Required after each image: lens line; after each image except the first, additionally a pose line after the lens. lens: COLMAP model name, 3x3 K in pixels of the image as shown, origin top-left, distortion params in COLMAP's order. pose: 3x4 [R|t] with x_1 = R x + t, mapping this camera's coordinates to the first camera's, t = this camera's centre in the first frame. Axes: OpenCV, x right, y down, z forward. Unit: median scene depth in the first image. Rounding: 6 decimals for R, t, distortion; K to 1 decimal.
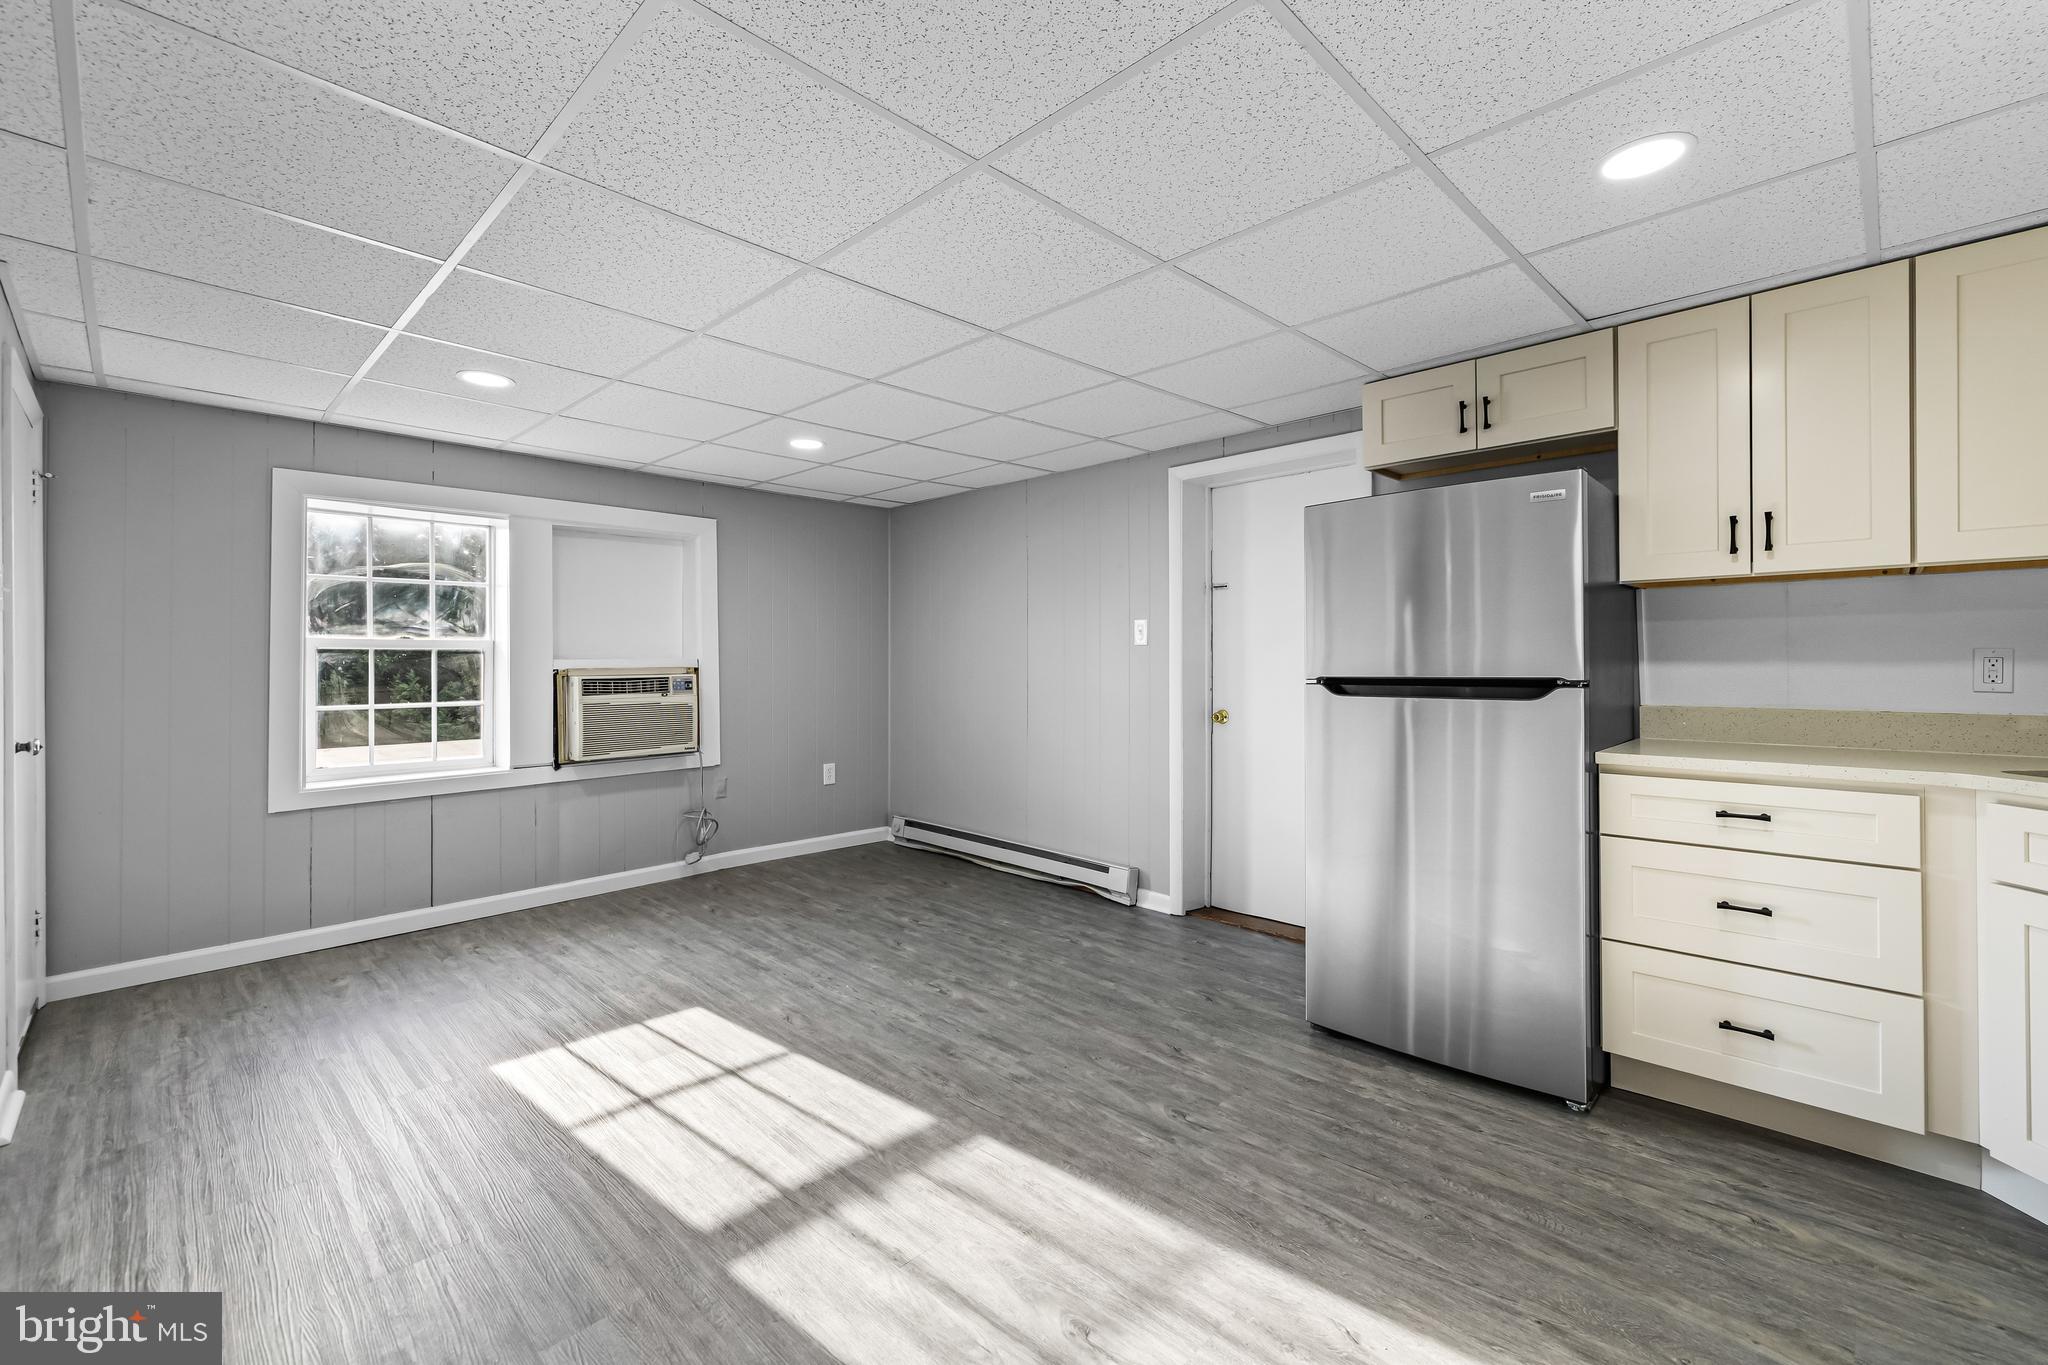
lens RADIAL K [[868.4, 0, 1034.4], [0, 868.4, 661.2], [0, 0, 1]] dist [0.001795, 0.001114]
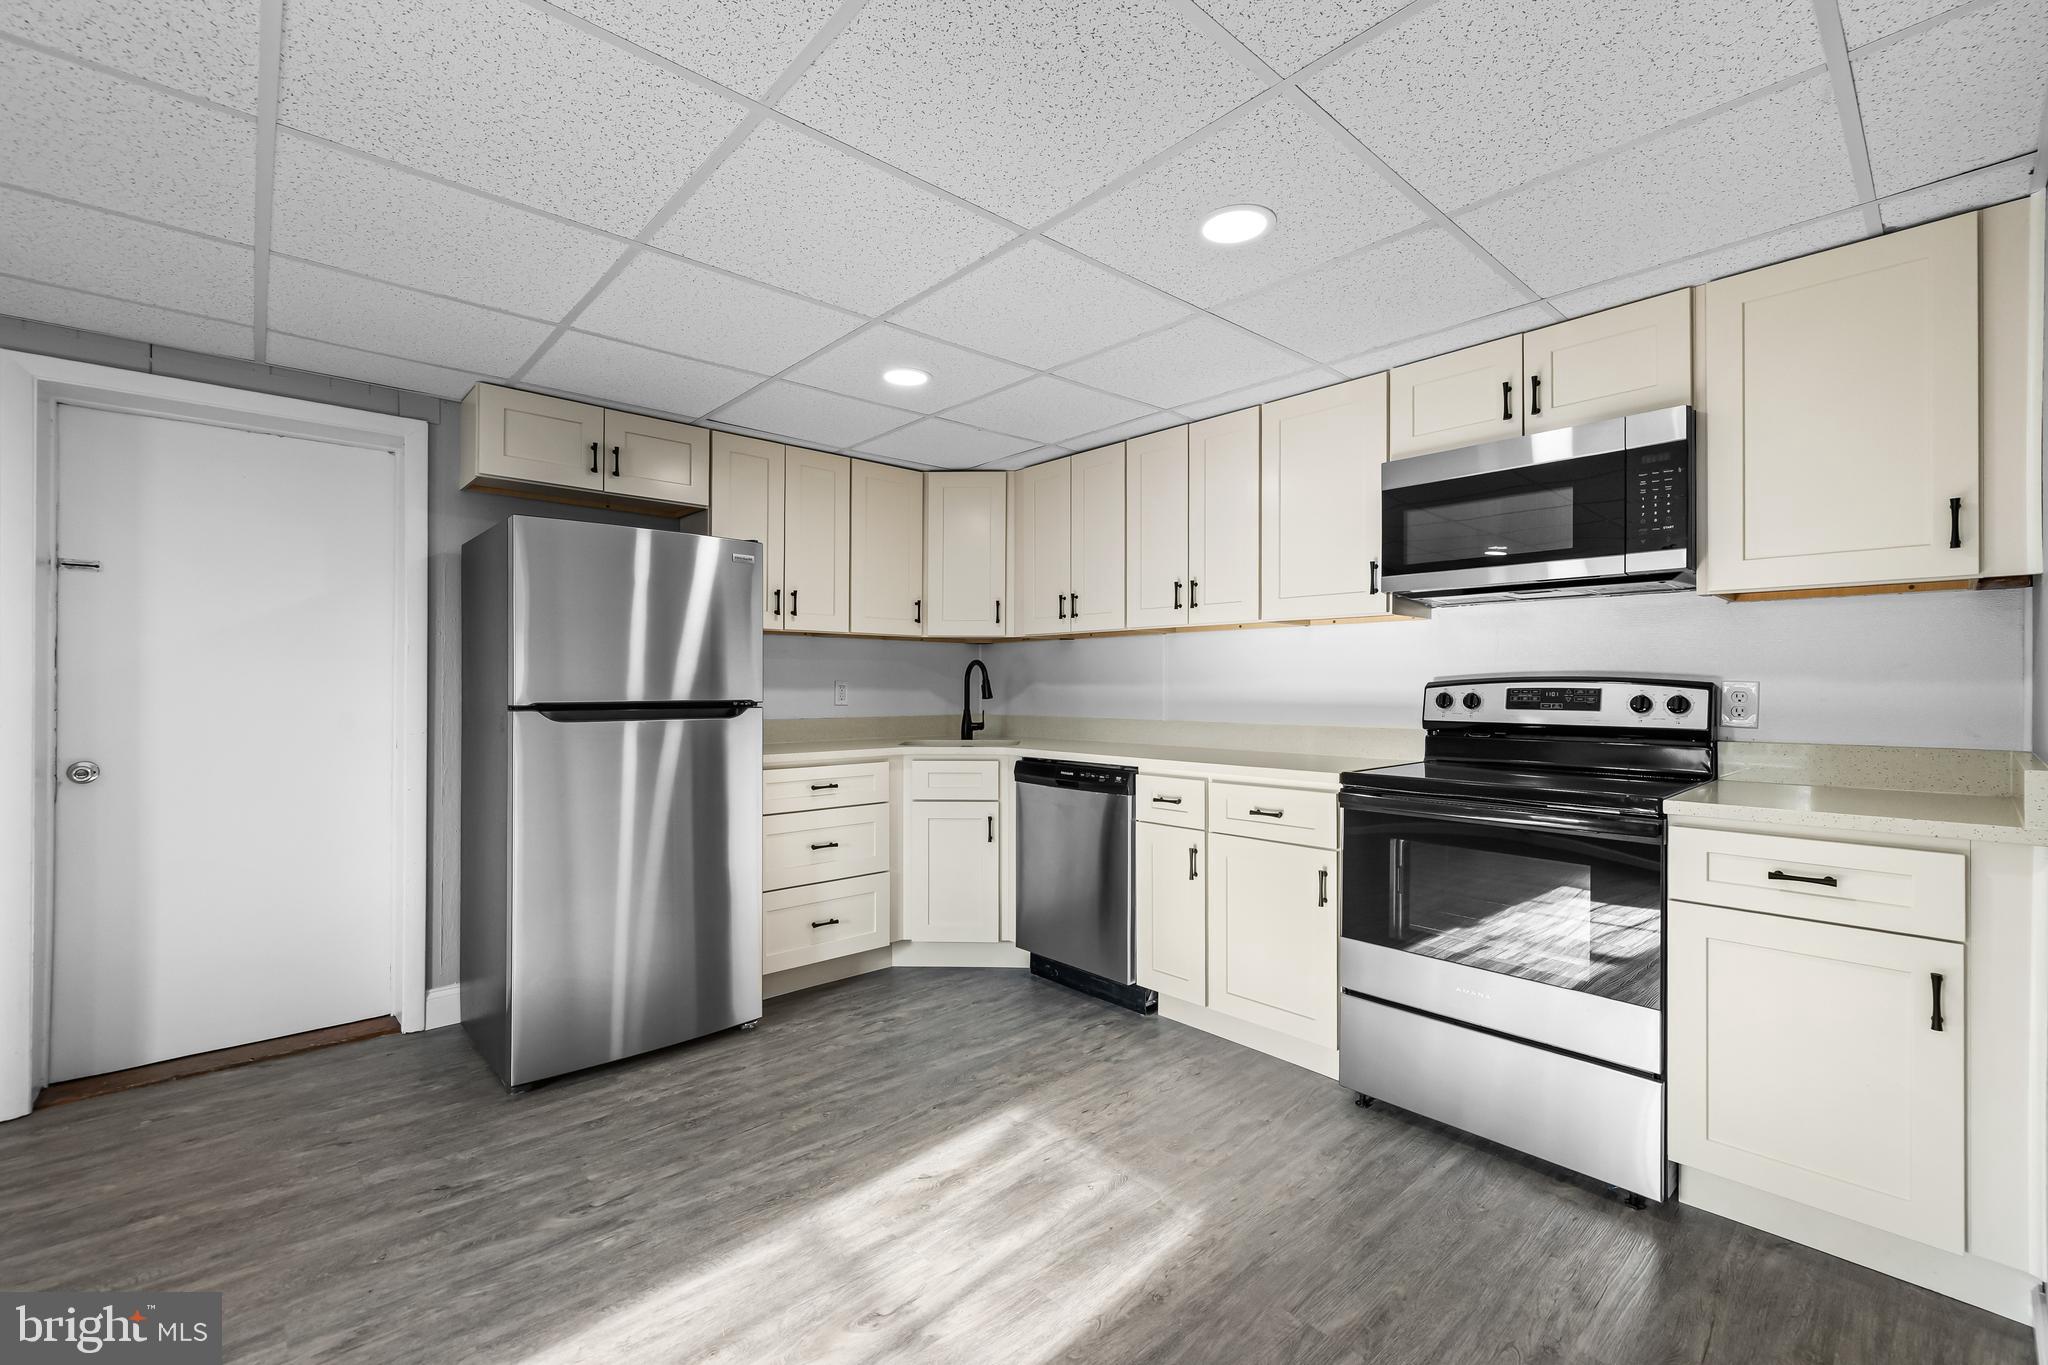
lens RADIAL K [[868.4, 0, 1029.3], [0, 868.4, 678.3], [0, 0, 1]] dist [0.001795, 0.001114]
pose [[0.060509, 0.011930, 0.998096, -0.627462], [-0.006315, 0.999913, -0.011569, -0.000998], [-0.998148, -0.005603, 0.060579, 0.467479]]
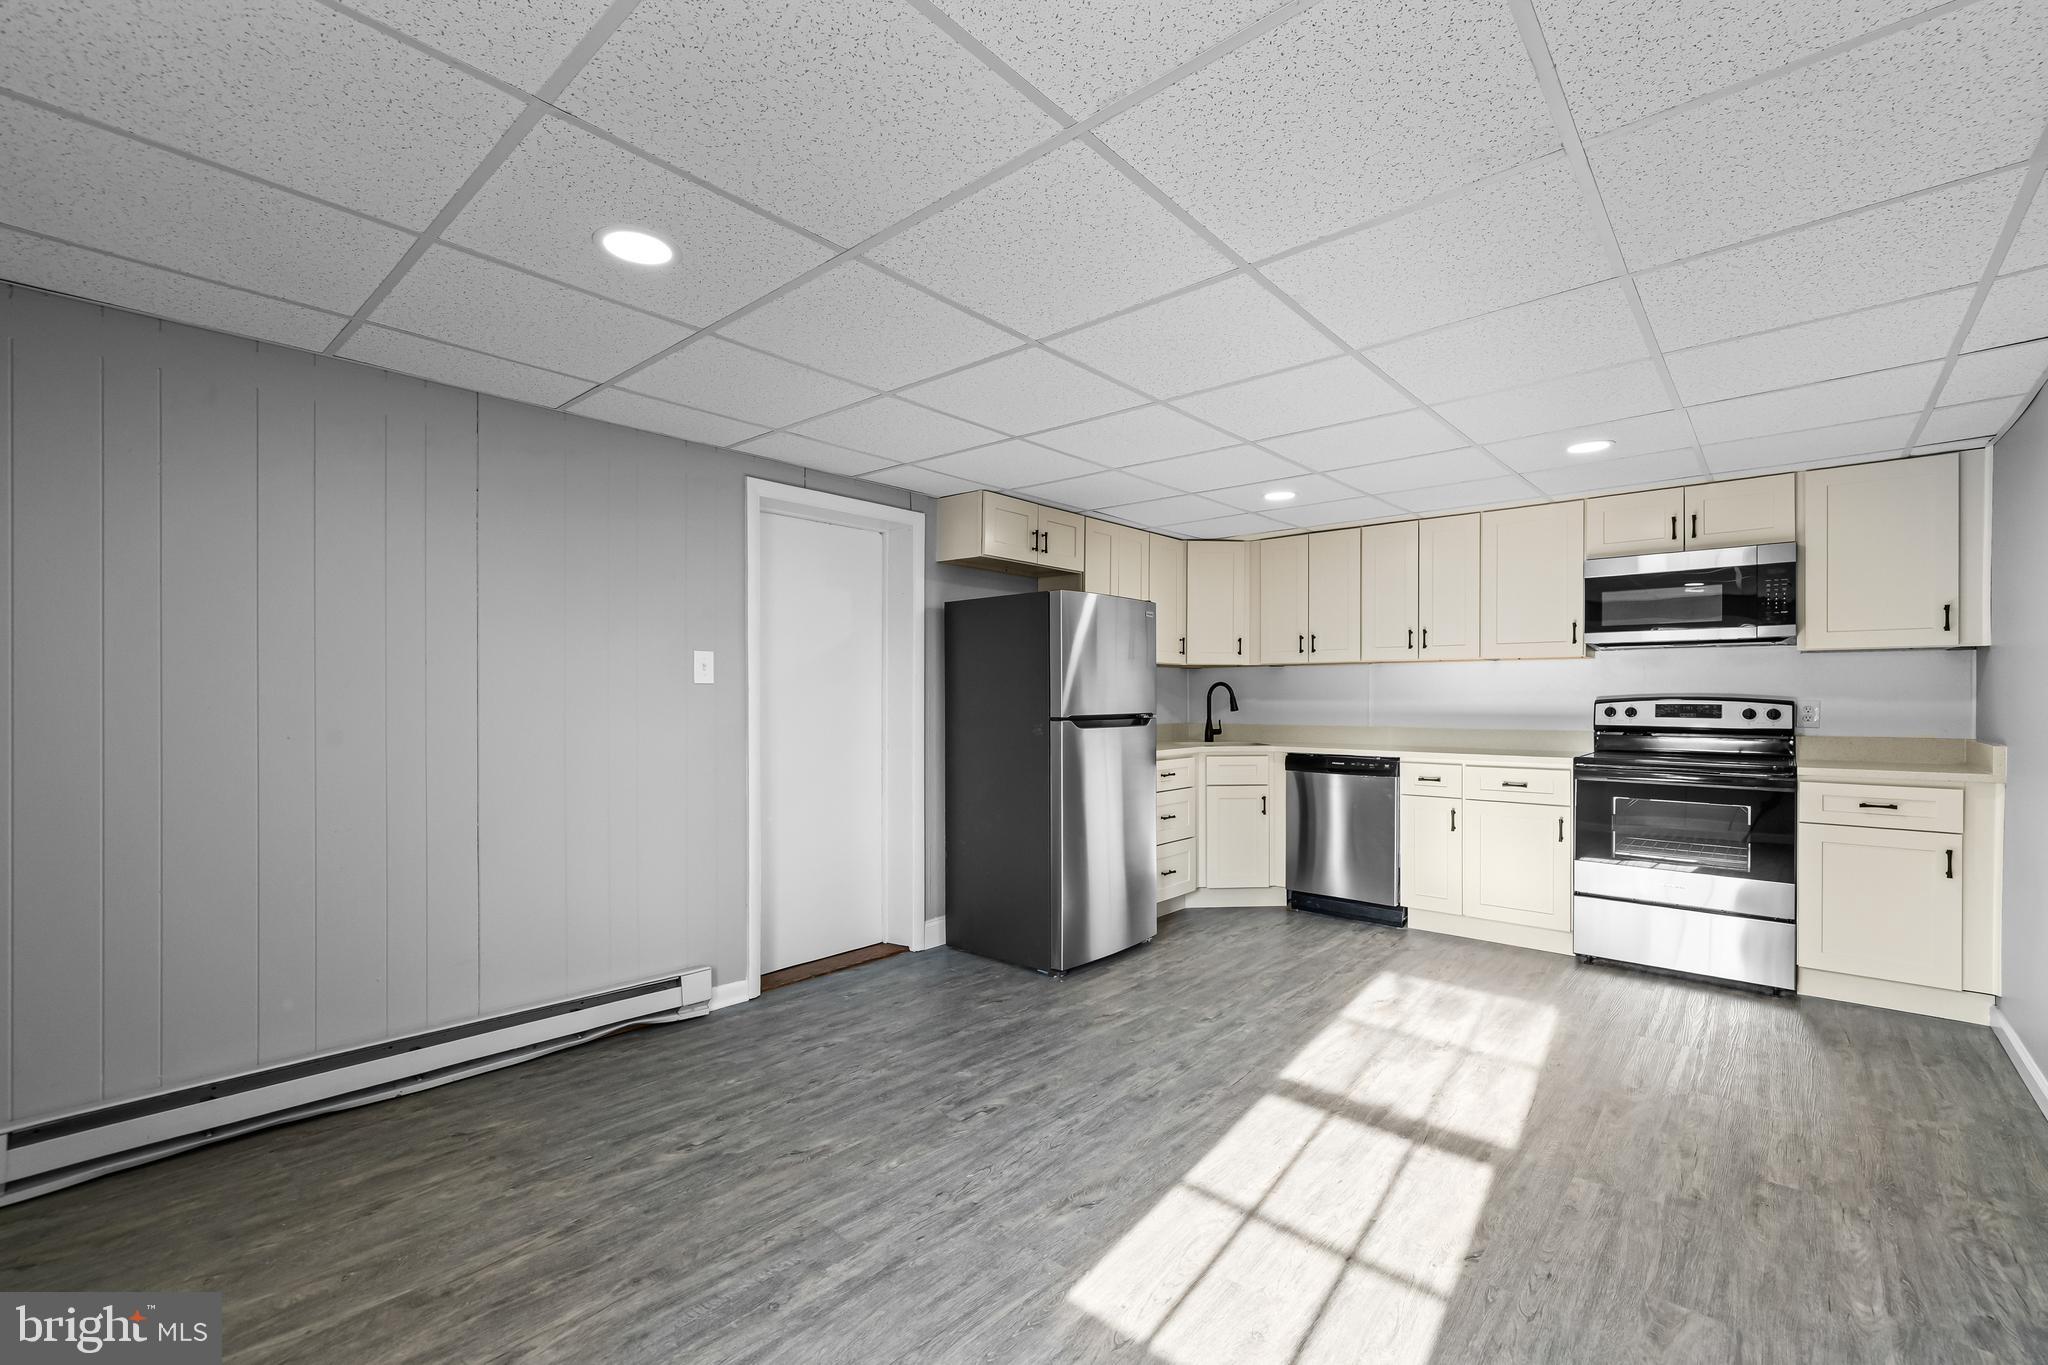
lens RADIAL K [[868.4, 0, 1026.2], [0, 868.4, 693.6], [0, 0, 1]] dist [0.001795, 0.001114]
pose [[-0.045846, 0.005665, 0.998932, -1.168401], [-0.004638, 0.999972, -0.005883, -0.009739], [-0.998938, -0.004903, -0.045818, 1.264132]]
